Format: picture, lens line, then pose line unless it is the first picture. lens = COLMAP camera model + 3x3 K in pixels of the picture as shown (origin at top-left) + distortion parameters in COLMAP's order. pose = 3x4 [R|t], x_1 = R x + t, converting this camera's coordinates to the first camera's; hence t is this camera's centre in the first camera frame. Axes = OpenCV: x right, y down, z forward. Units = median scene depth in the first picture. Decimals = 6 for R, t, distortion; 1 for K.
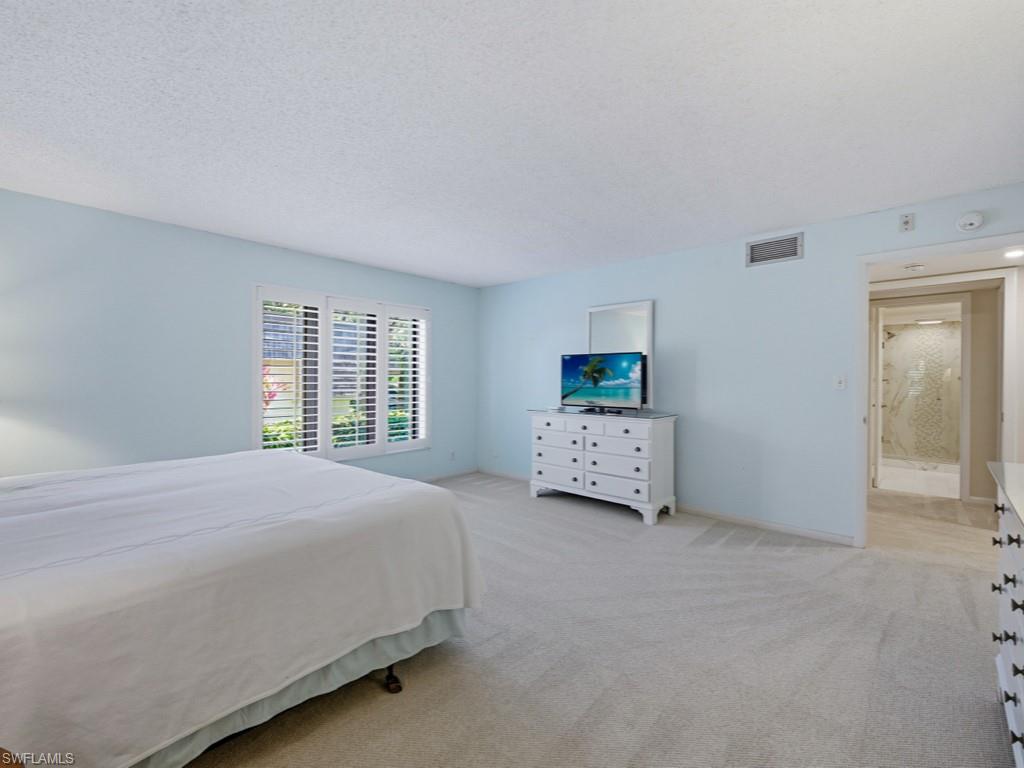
lens RADIAL K [[459.4, 0, 508.2], [0, 459.4, 382.9], [0, 0, 1]] dist [-0.000281, -0.000202]
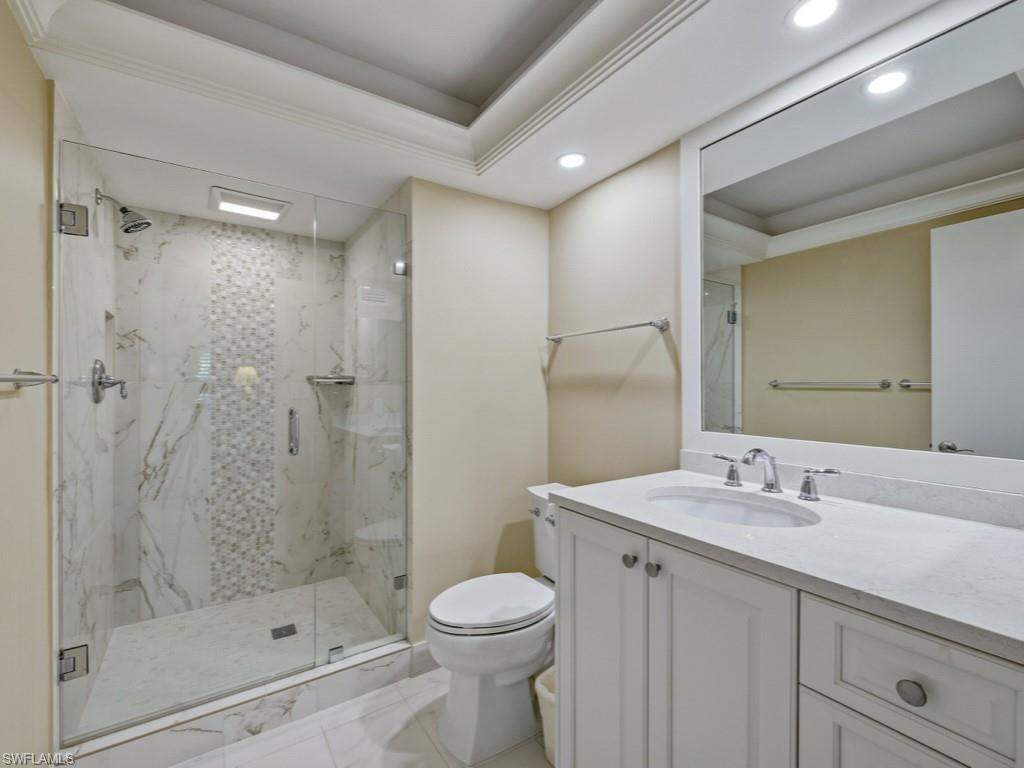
lens RADIAL K [[459.4, 0, 508.2], [0, 459.4, 382.9], [0, 0, 1]] dist [-0.000281, -0.000202]
pose [[0.222310, -0.001590, 0.974975, 0.603704], [0.010128, 0.999948, -0.000678, -0.005220], [-0.974923, 0.010025, 0.222315, 0.709320]]
